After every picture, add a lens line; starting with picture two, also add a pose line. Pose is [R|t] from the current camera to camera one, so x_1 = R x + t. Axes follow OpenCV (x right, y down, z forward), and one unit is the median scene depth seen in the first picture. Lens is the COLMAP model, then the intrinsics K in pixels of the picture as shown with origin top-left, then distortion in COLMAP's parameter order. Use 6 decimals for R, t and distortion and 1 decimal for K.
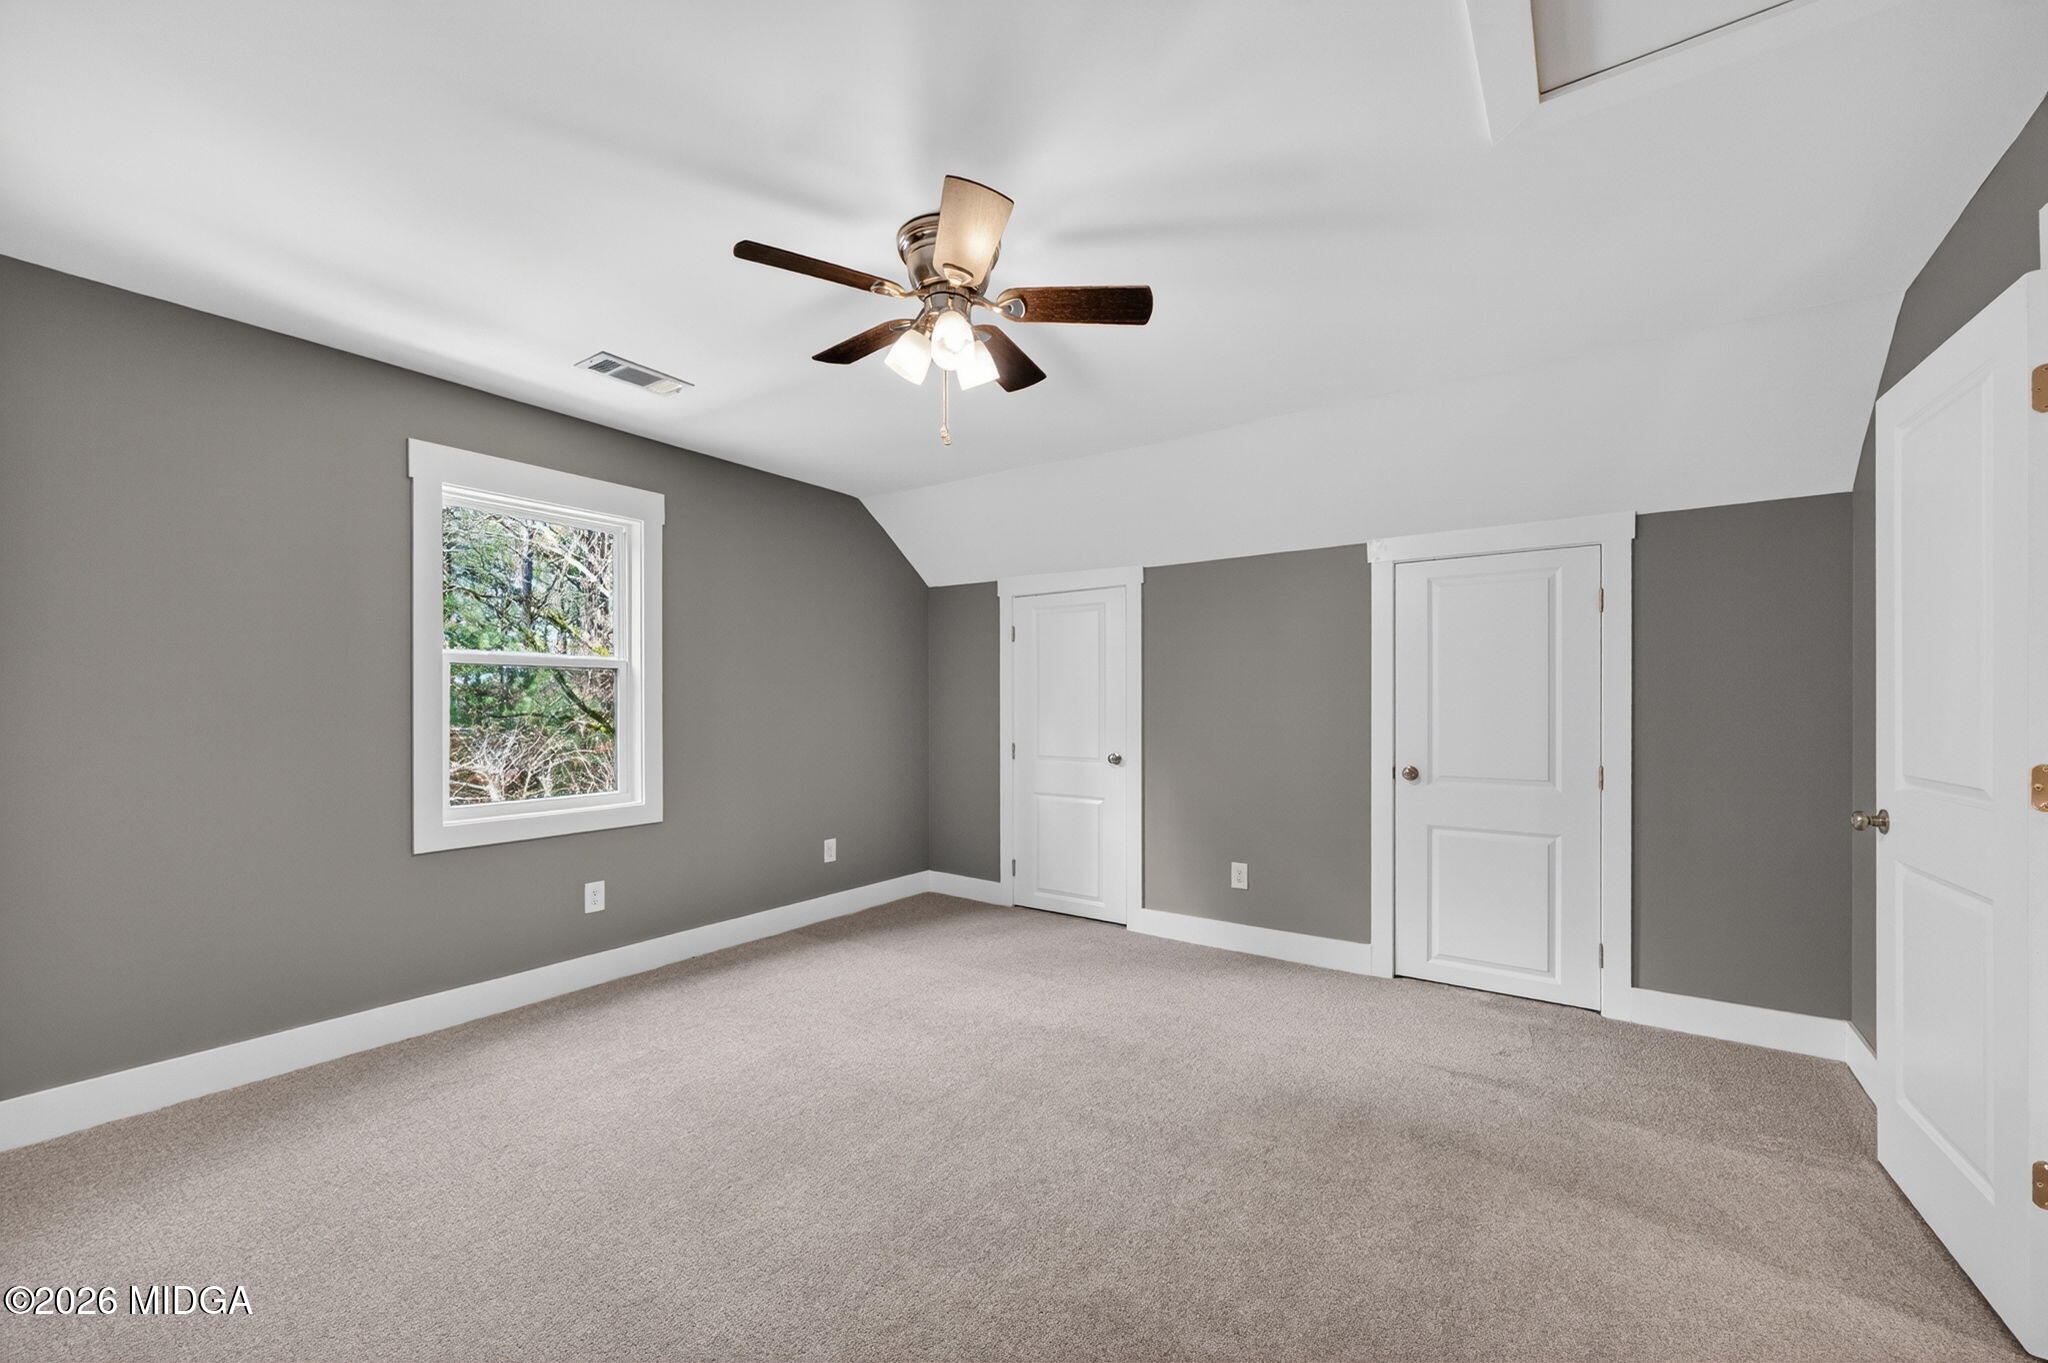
lens RADIAL K [[773.3, 0, 1018.1], [0, 773.3, 680.0], [0, 0, 1]] dist [-0.008152, 0.000071]
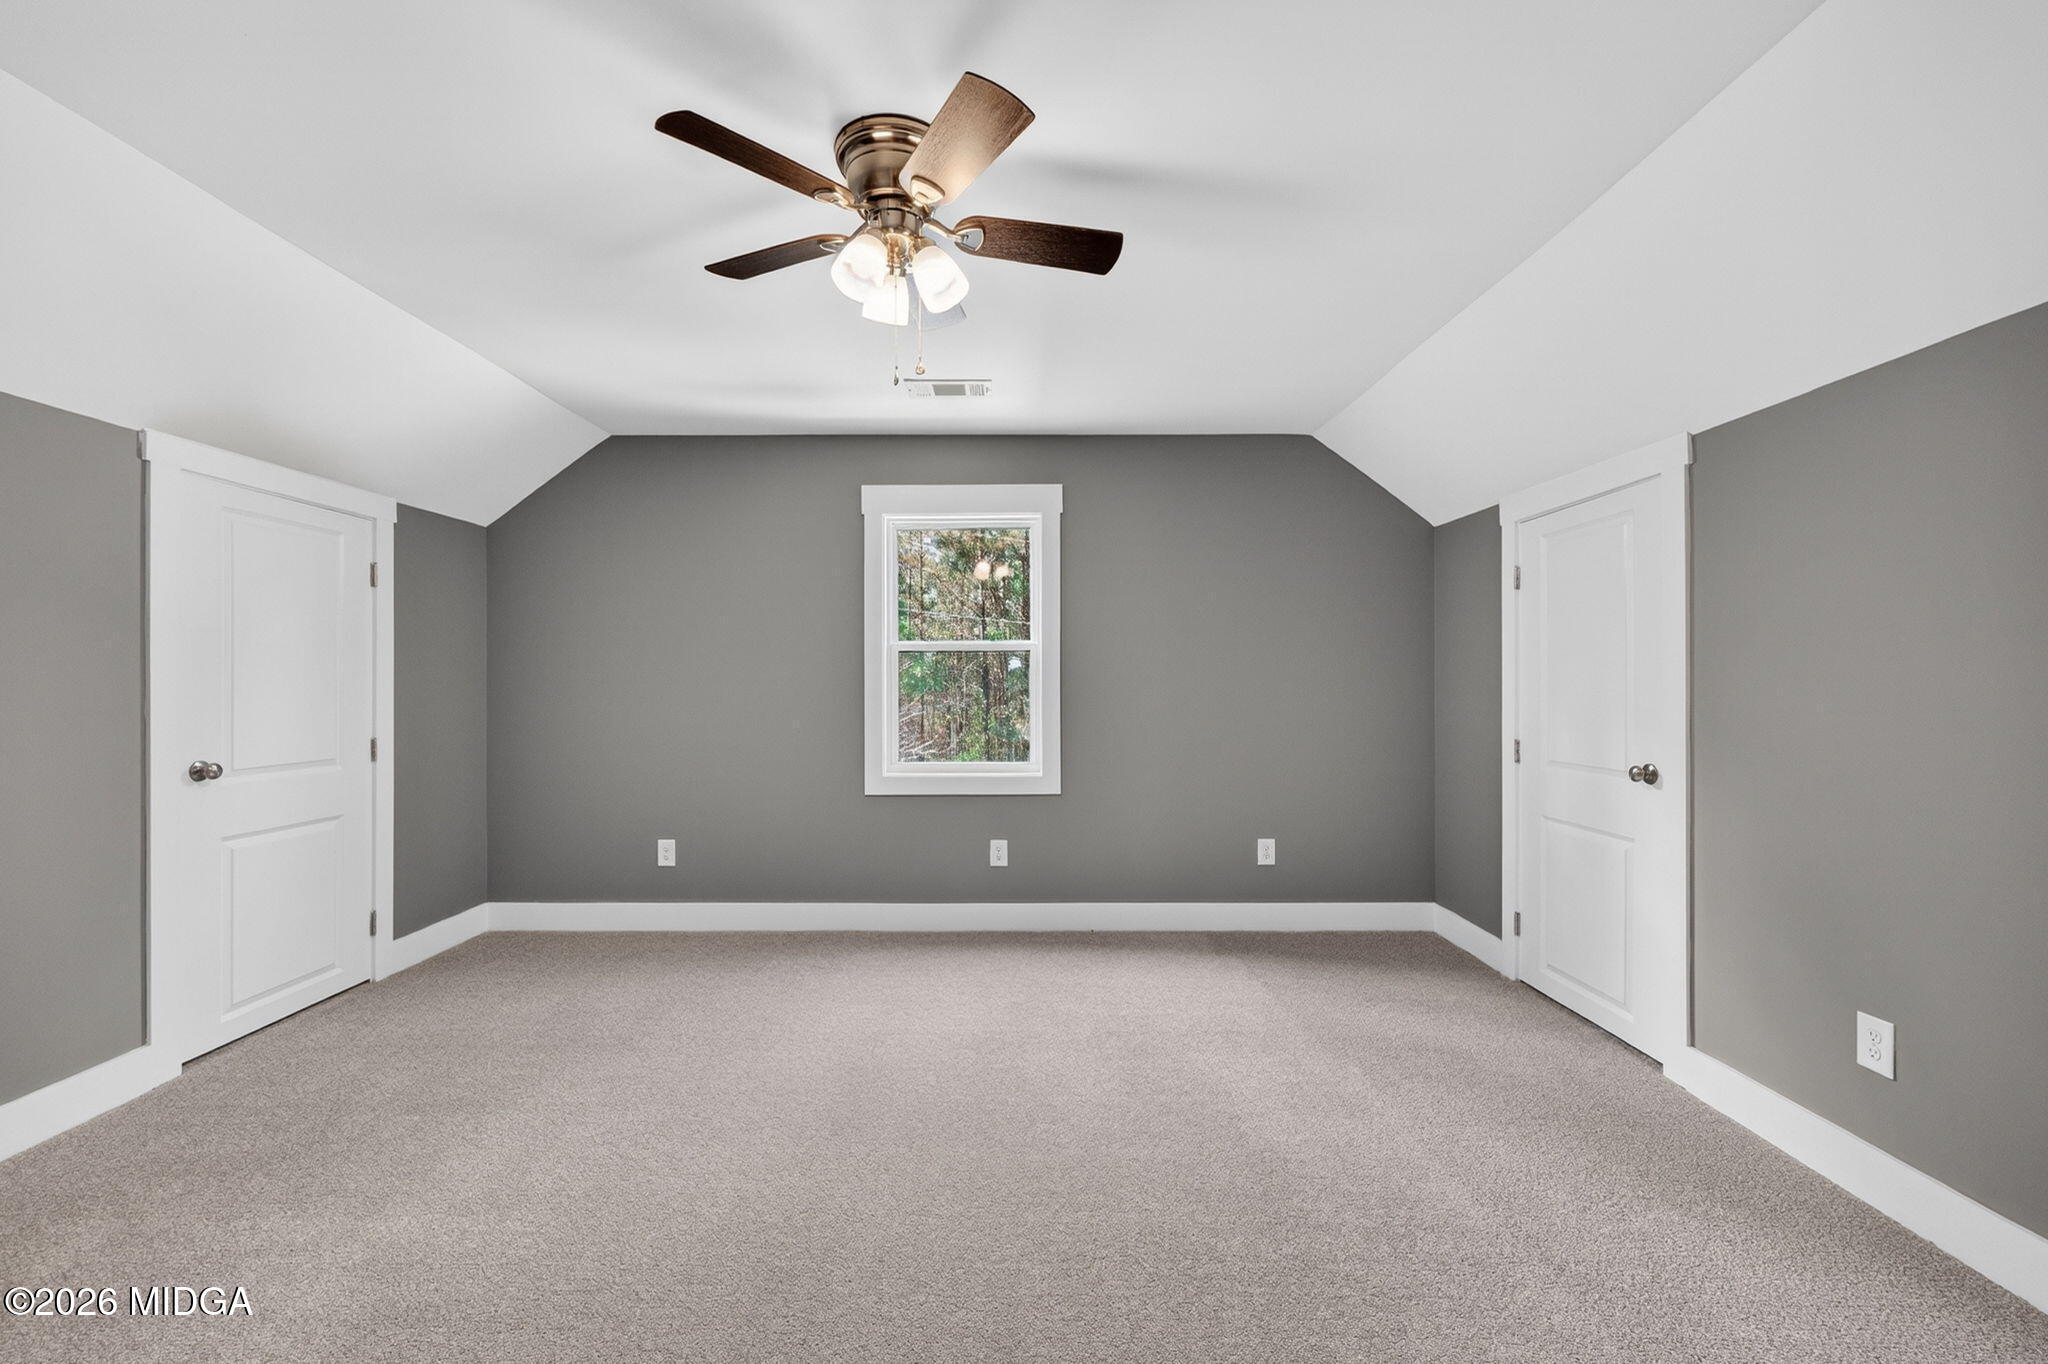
lens RADIAL K [[773.3, 0, 1018.1], [0, 773.3, 680.5], [0, 0, 1]] dist [-0.008152, 0.000071]
pose [[0.590948, -0.011575, -0.806627, 0.345106], [0.025449, 0.999667, 0.004299, 0.020703], [0.806308, -0.023069, 0.591046, 0.315209]]
